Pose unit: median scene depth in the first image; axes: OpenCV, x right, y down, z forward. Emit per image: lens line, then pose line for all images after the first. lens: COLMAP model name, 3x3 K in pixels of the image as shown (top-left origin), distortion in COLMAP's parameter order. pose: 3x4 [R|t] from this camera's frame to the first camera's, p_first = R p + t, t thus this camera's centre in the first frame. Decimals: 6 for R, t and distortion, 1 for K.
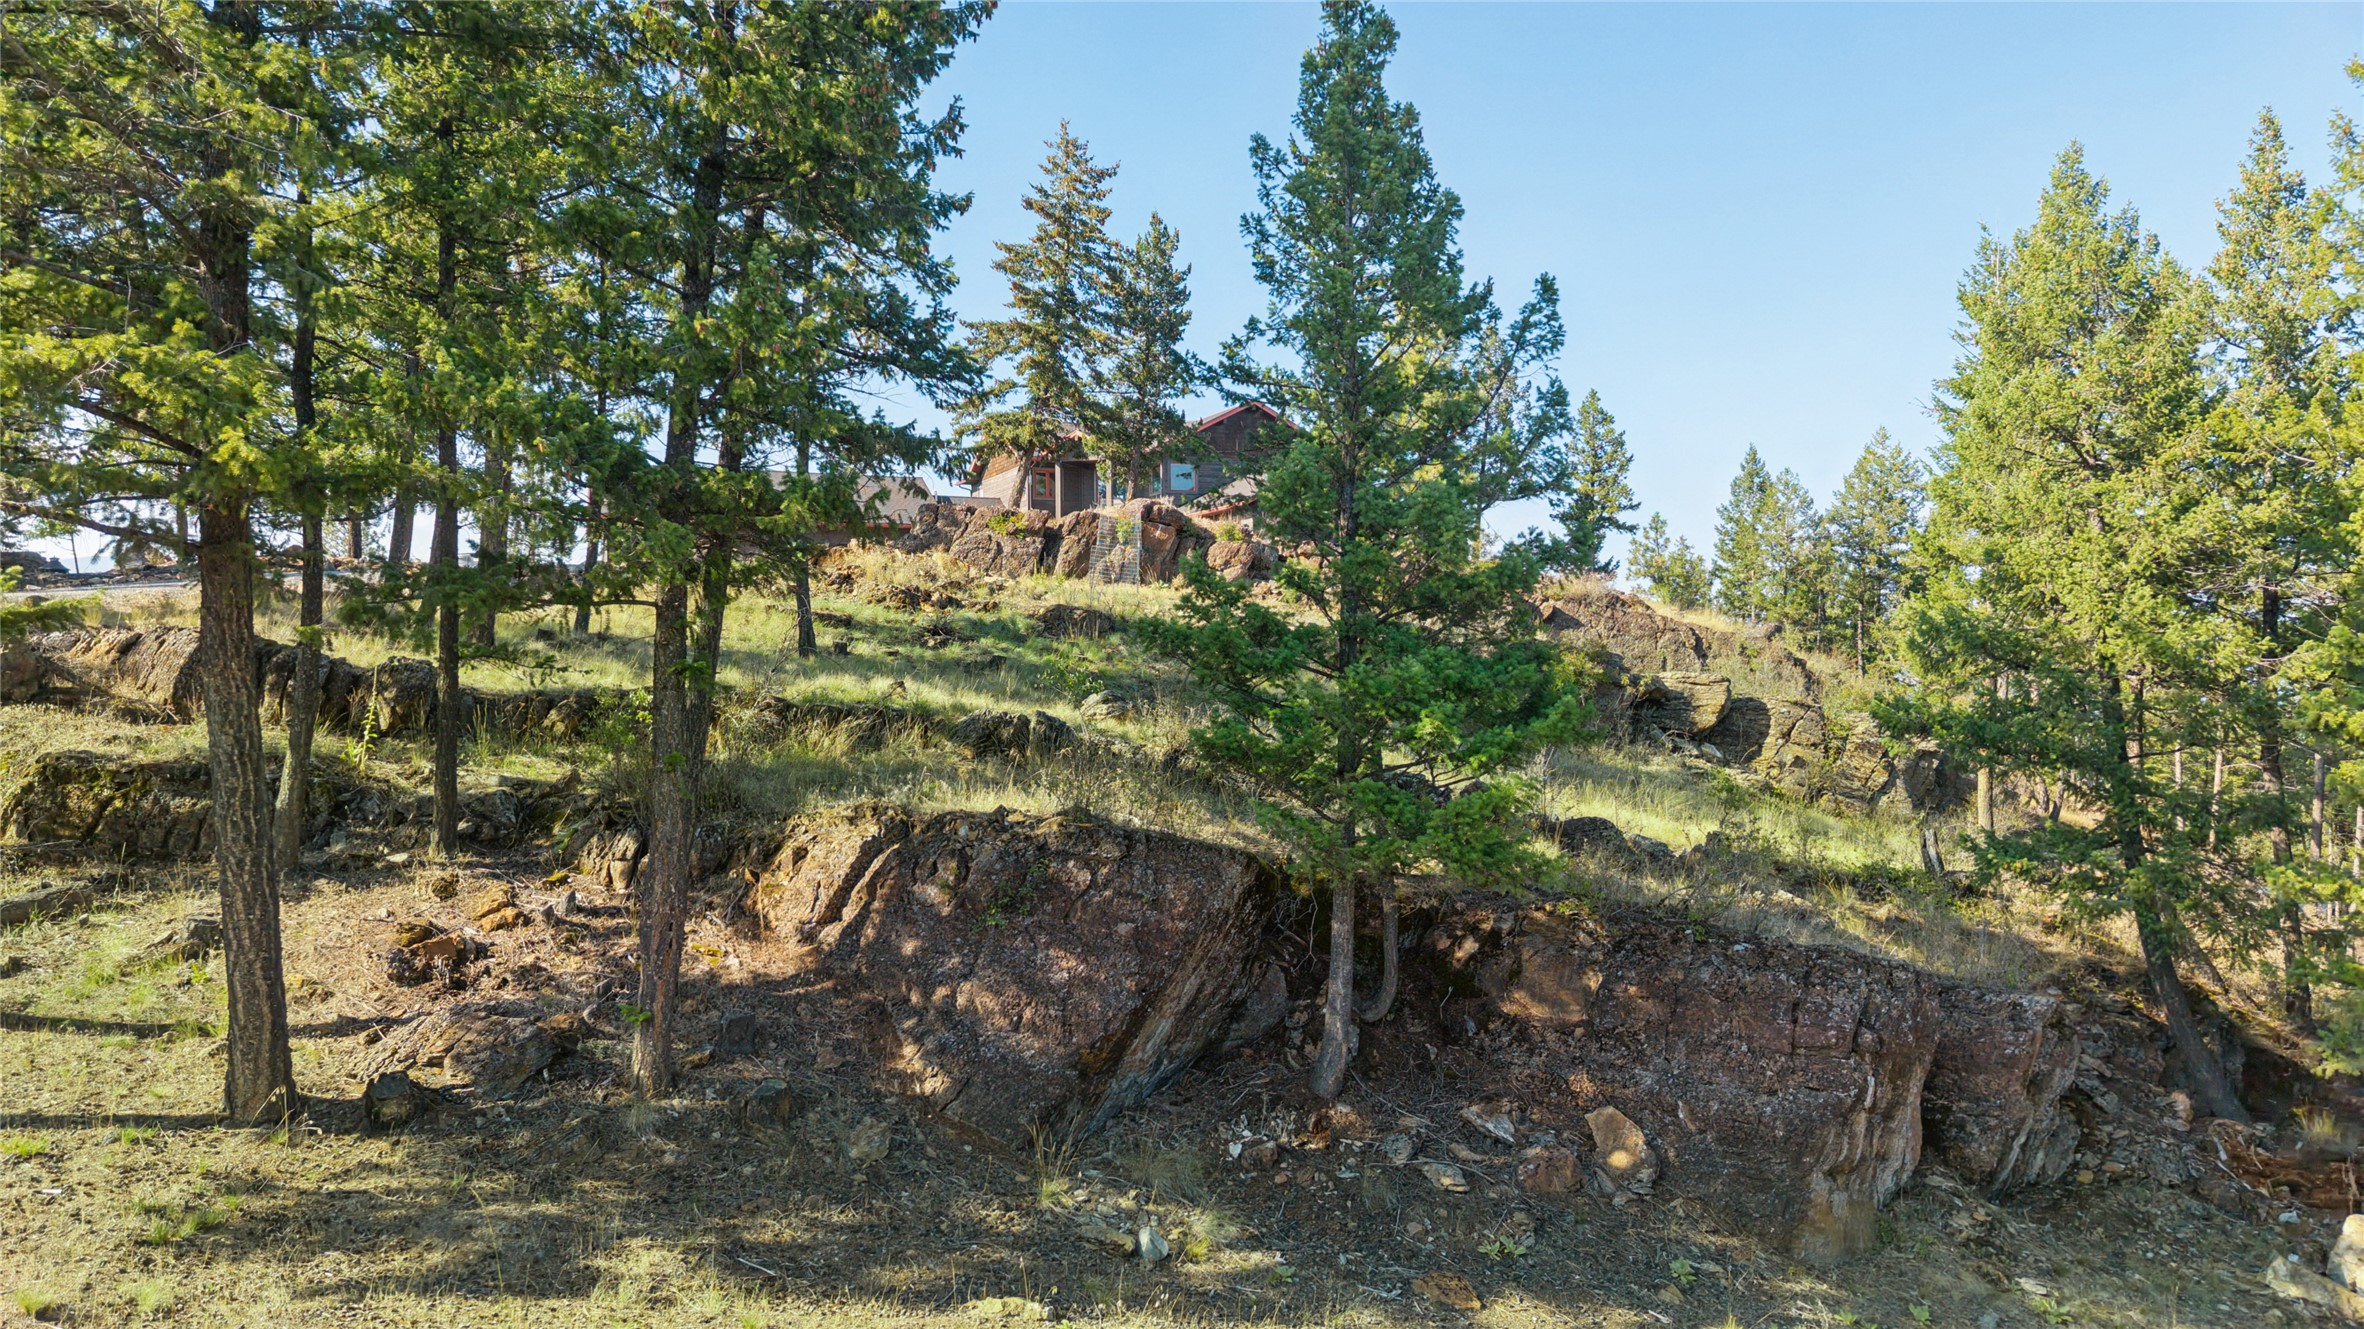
lens RADIAL K [[1607.7, 0, 1196.4], [0, 1607.7, 656.7], [0, 0, 1]] dist [0.035669, -0.031849]
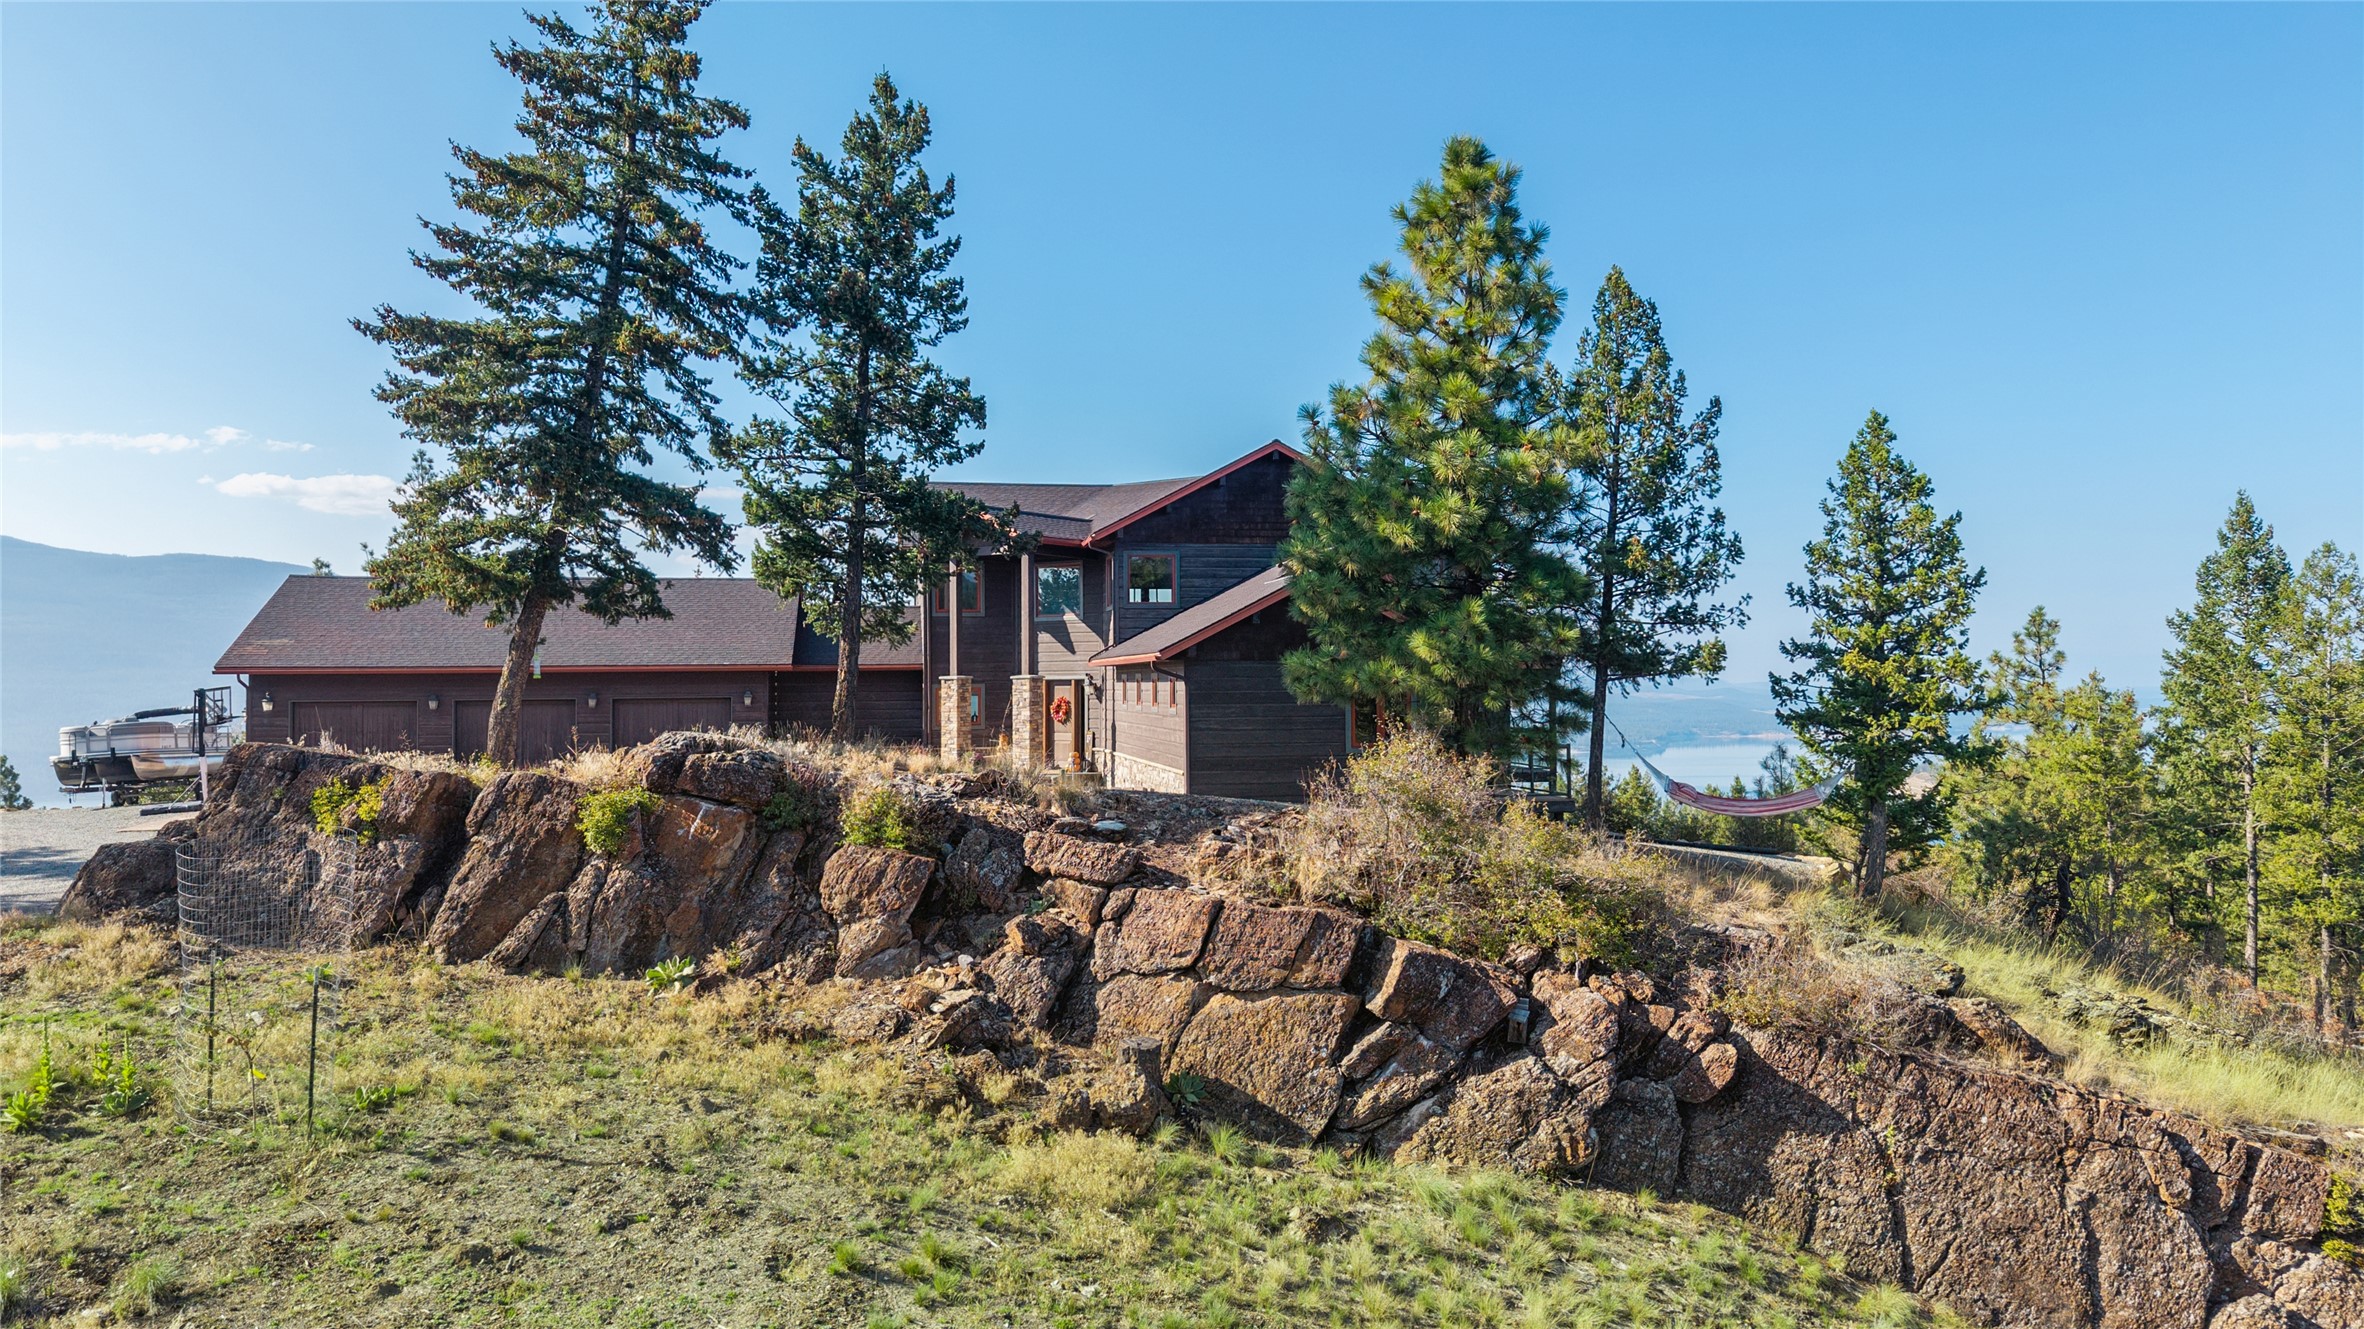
lens RADIAL K [[1605.5, 0, 1182.8], [0, 1605.5, 592.9], [0, 0, 1]] dist [0.009588, -0.001595]
pose [[0.978564, -0.009509, -0.205722, 0.157089], [0.002459, 0.999402, -0.034497, -0.107377], [0.205927, 0.033252, 0.978002, 0.561910]]
